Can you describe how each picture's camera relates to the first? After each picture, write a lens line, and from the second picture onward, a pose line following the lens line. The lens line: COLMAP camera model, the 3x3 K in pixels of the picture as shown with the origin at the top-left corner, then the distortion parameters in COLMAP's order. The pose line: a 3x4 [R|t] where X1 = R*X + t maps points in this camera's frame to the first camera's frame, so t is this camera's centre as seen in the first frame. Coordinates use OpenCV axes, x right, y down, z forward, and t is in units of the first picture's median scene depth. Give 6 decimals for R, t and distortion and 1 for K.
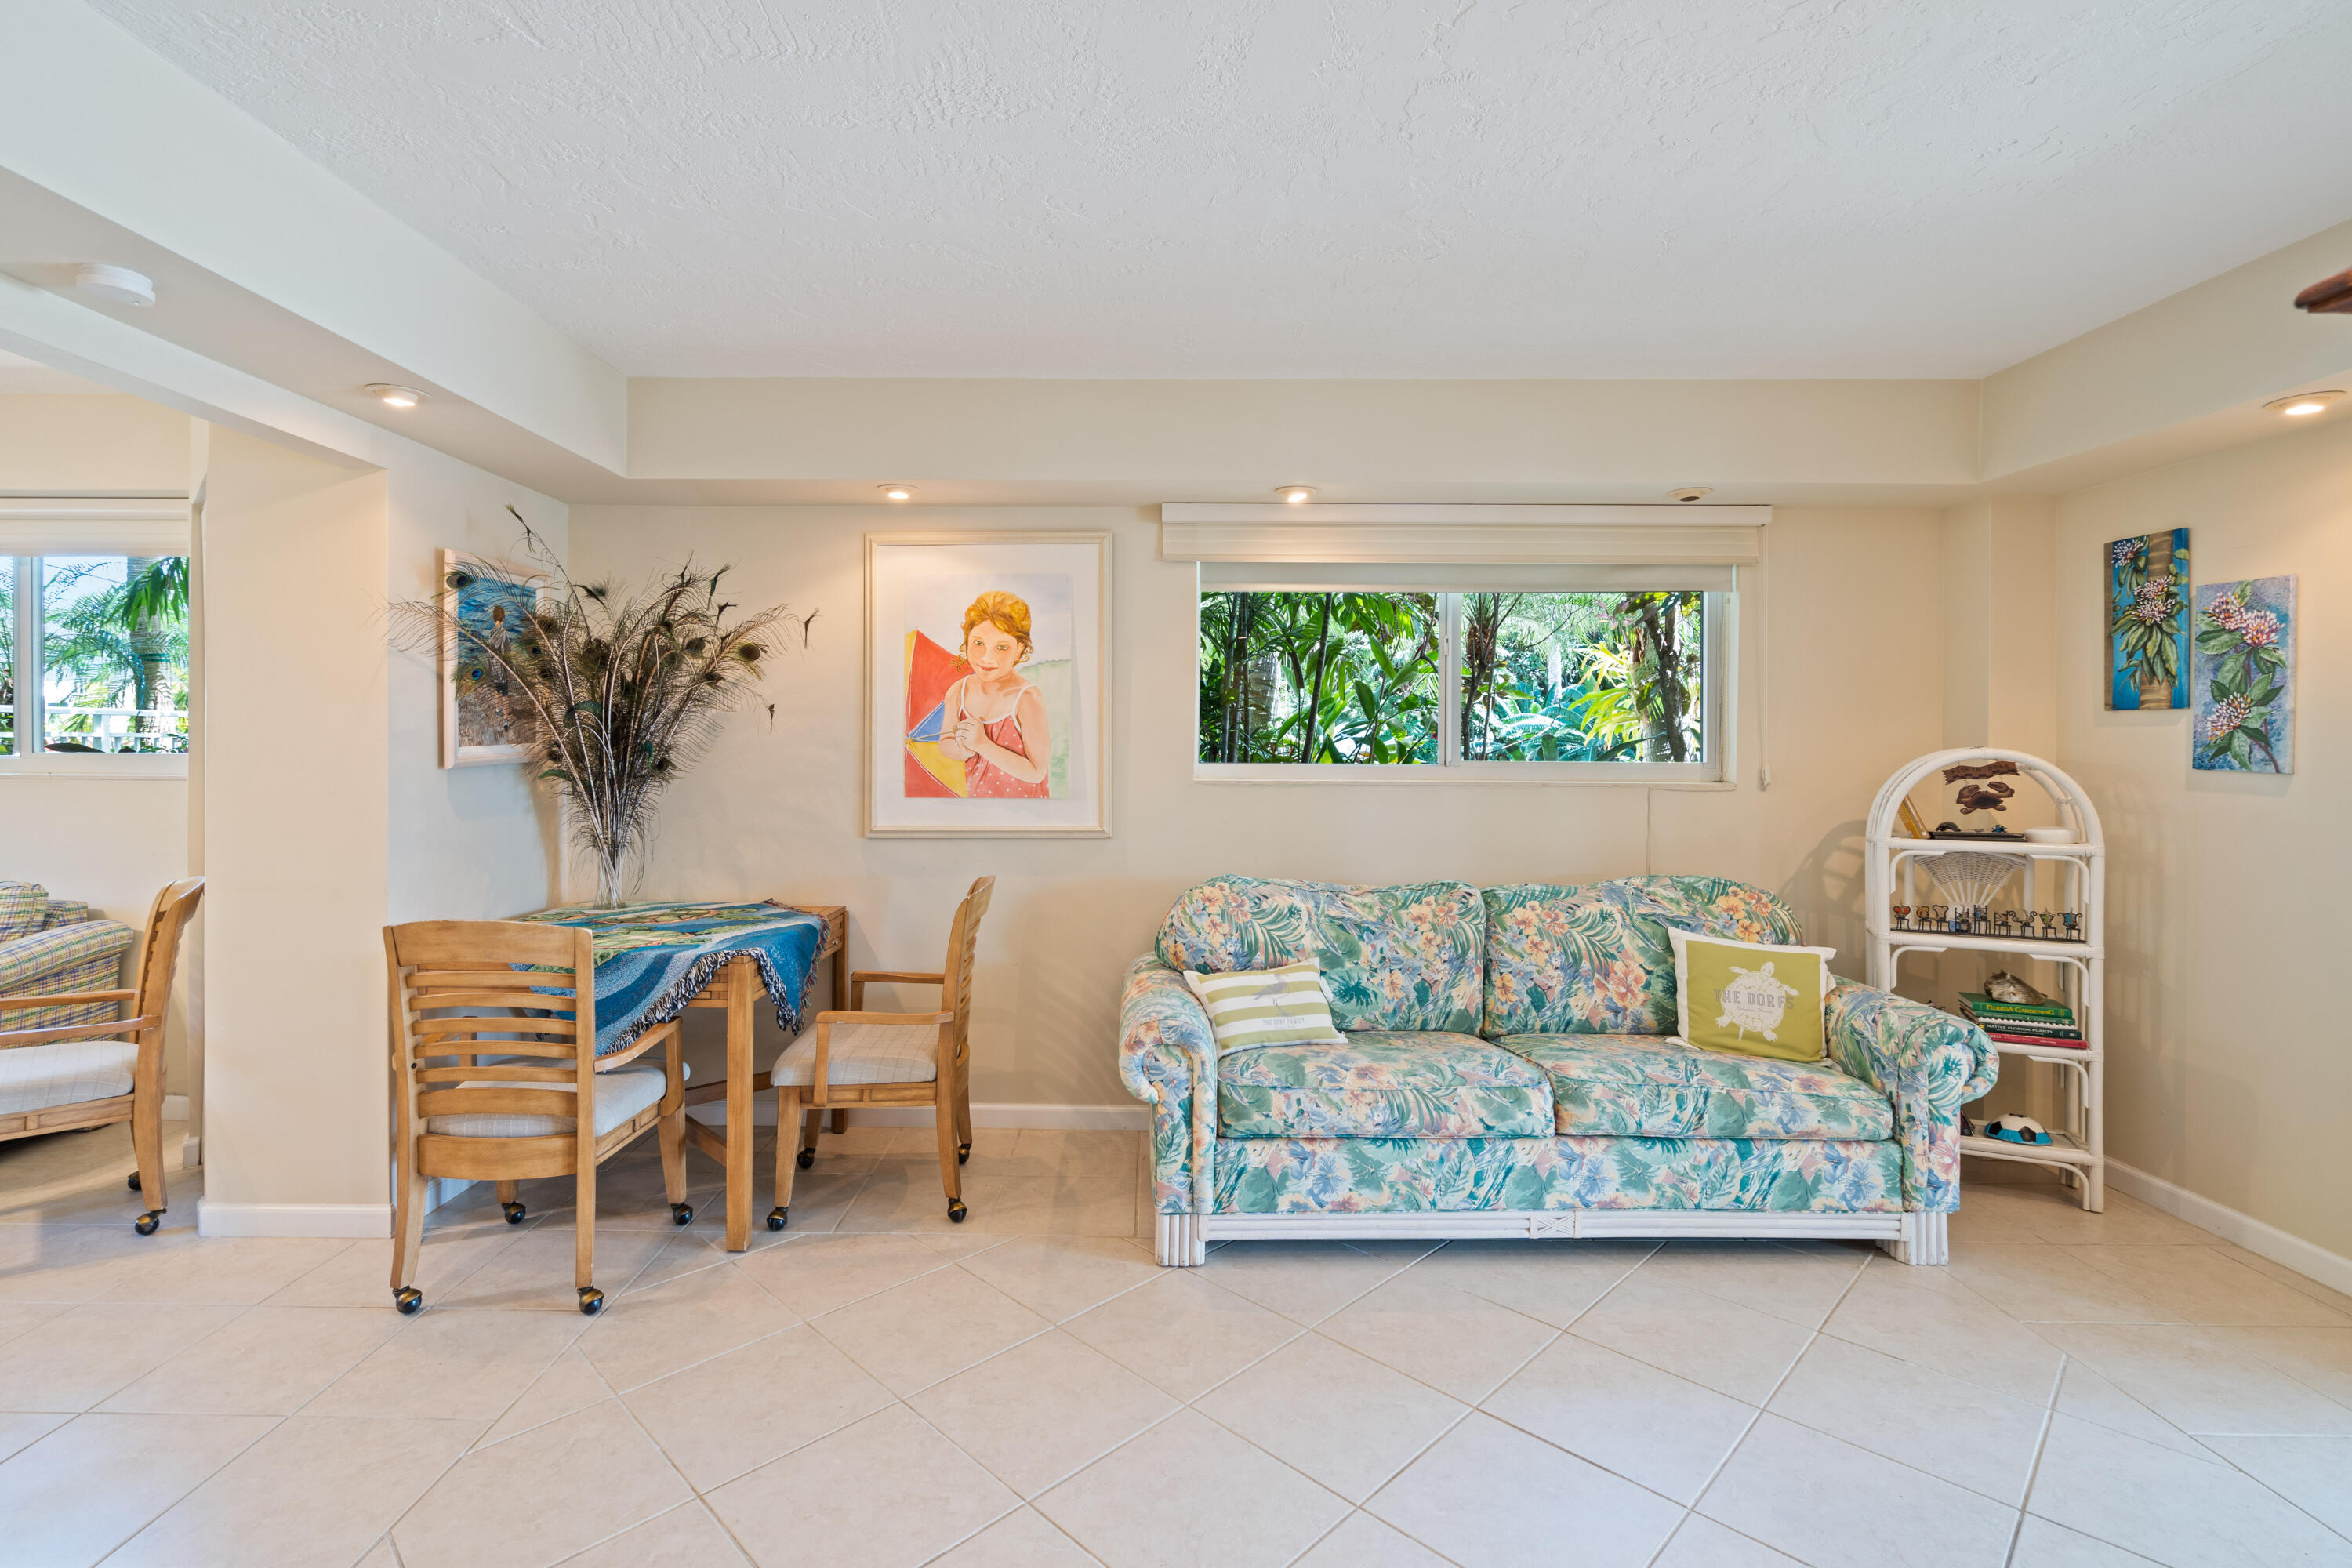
lens RADIAL K [[1076.3, 0, 1168.3], [0, 1076.3, 747.4], [0, 0, 1]] dist [-0.003619, -0.000216]
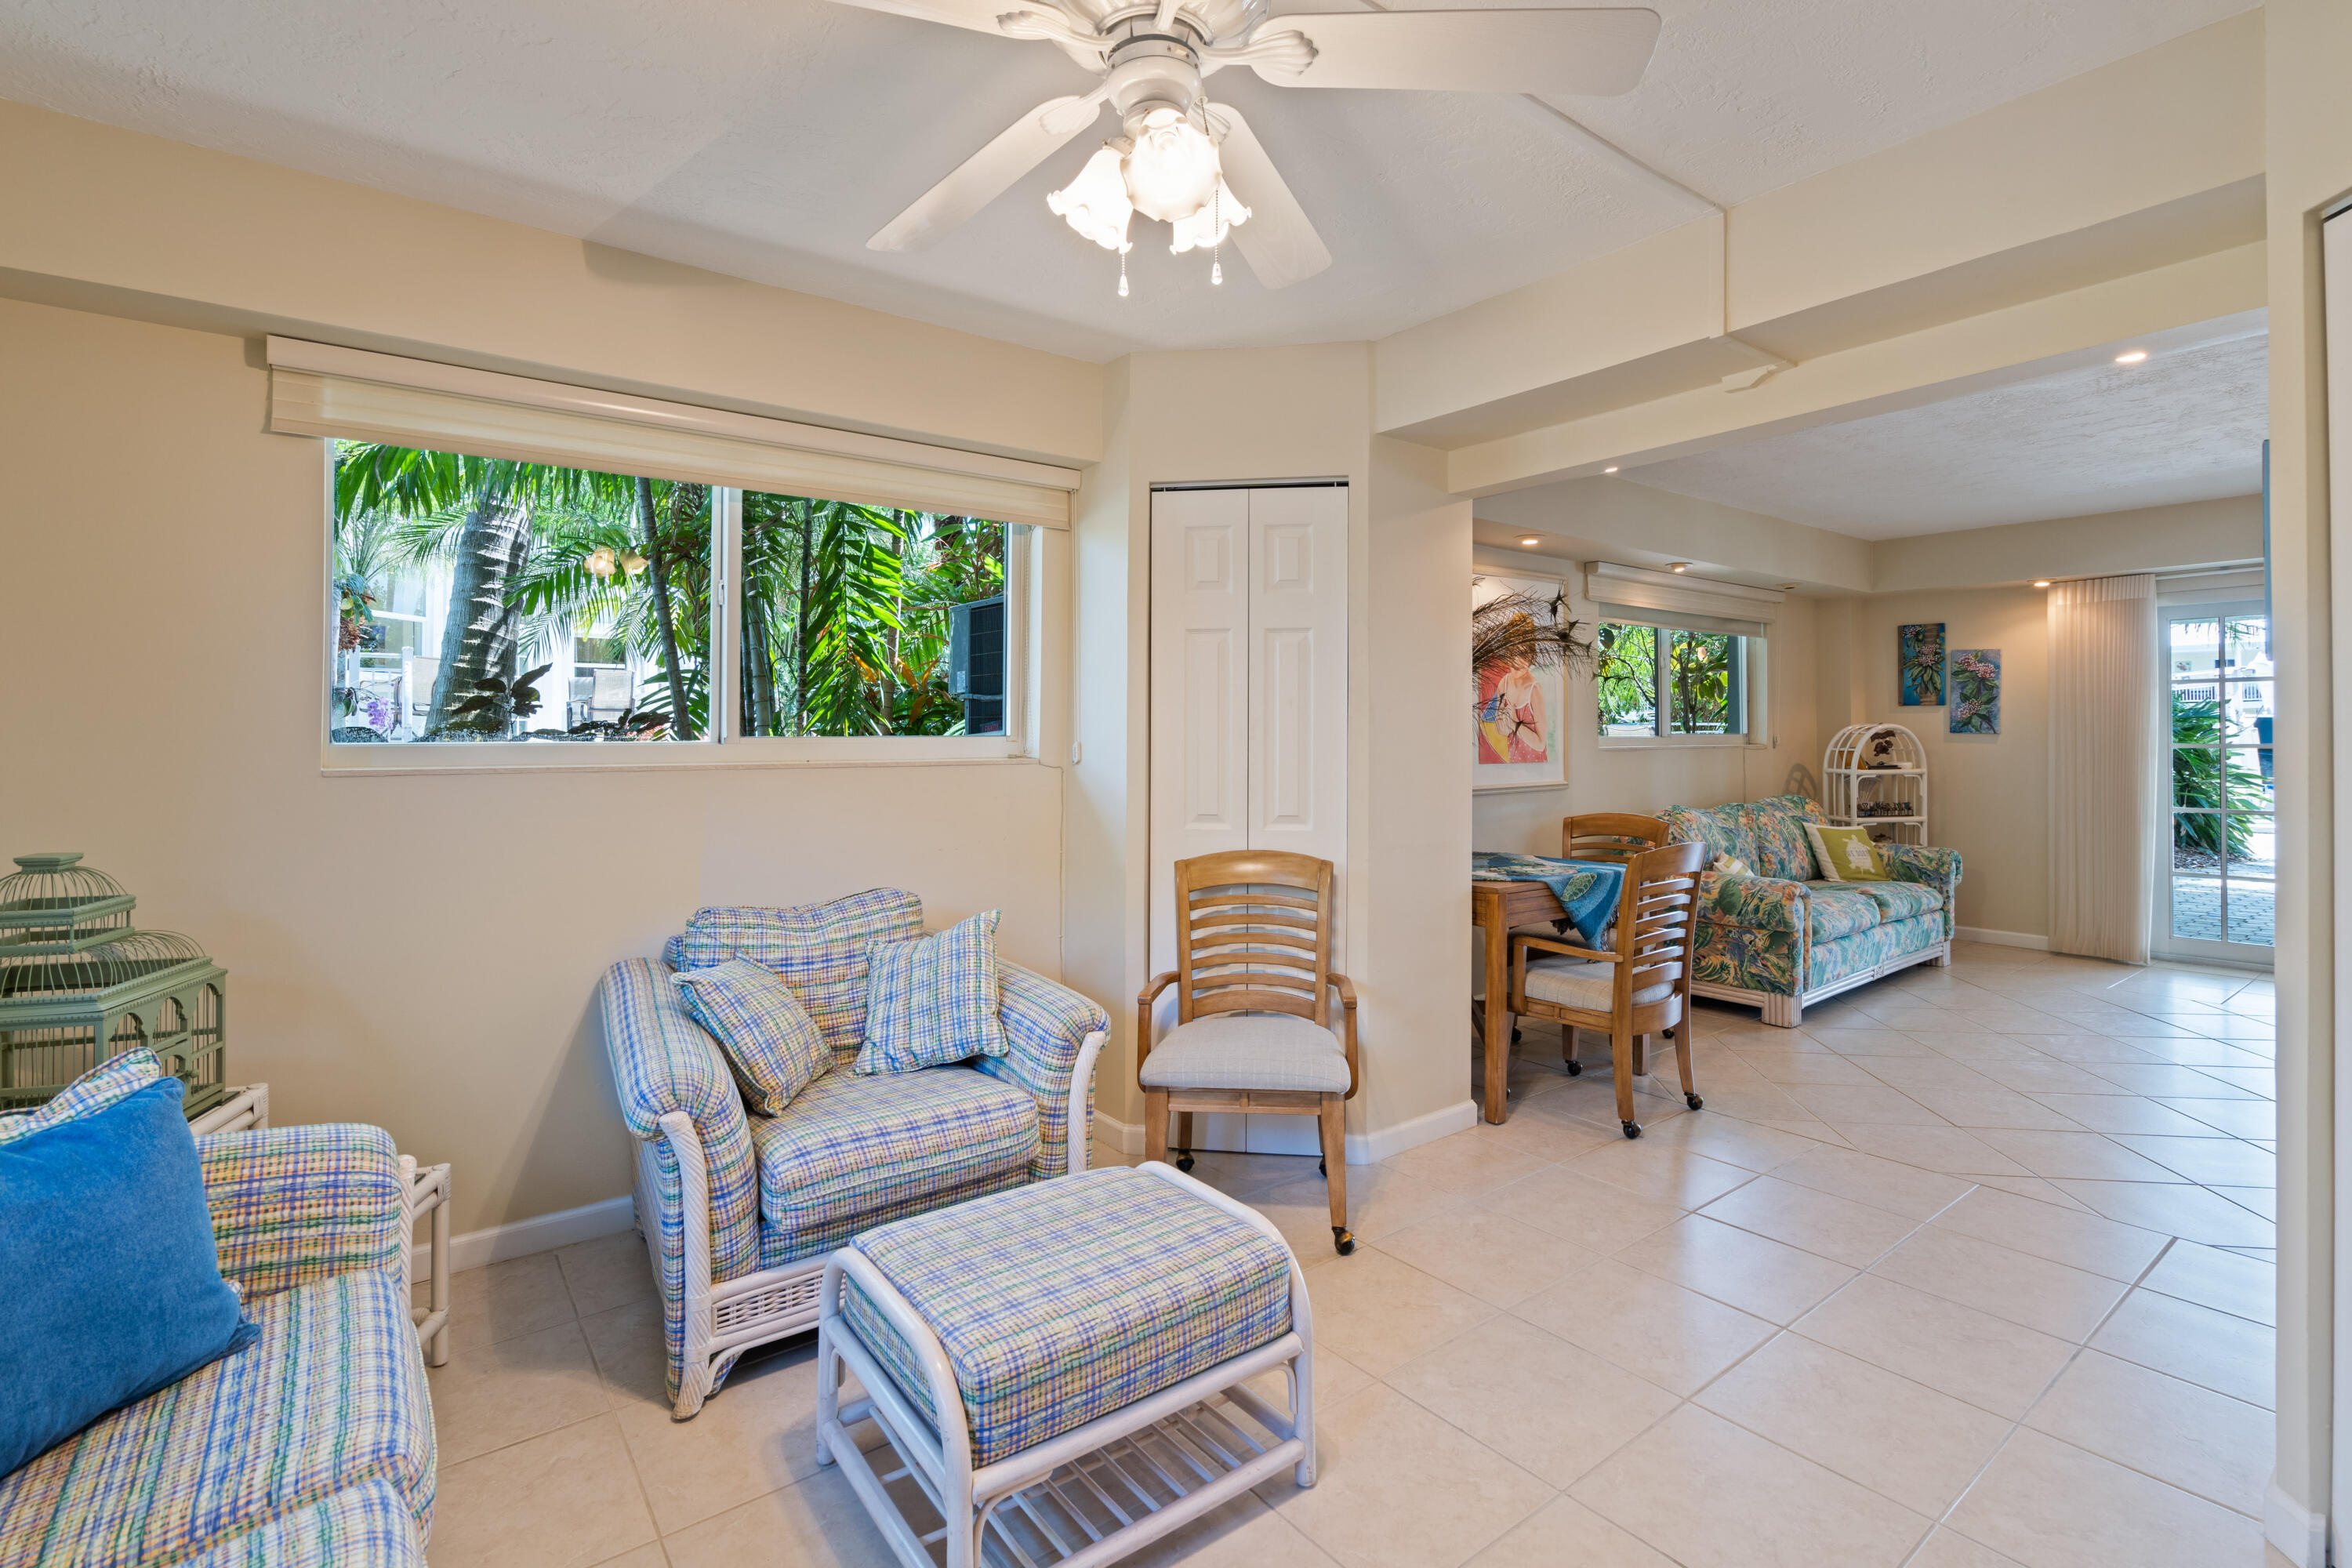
lens RADIAL K [[1072.3, 0, 1168.4], [0, 1072.3, 728.7], [0, 0, 1]] dist [-0.001594, 0.000024]
pose [[0.793891, -0.005595, 0.608034, -1.595256], [0.009259, 0.999953, -0.002888, 0.003305], [-0.607989, 0.007922, 0.793906, 0.216560]]
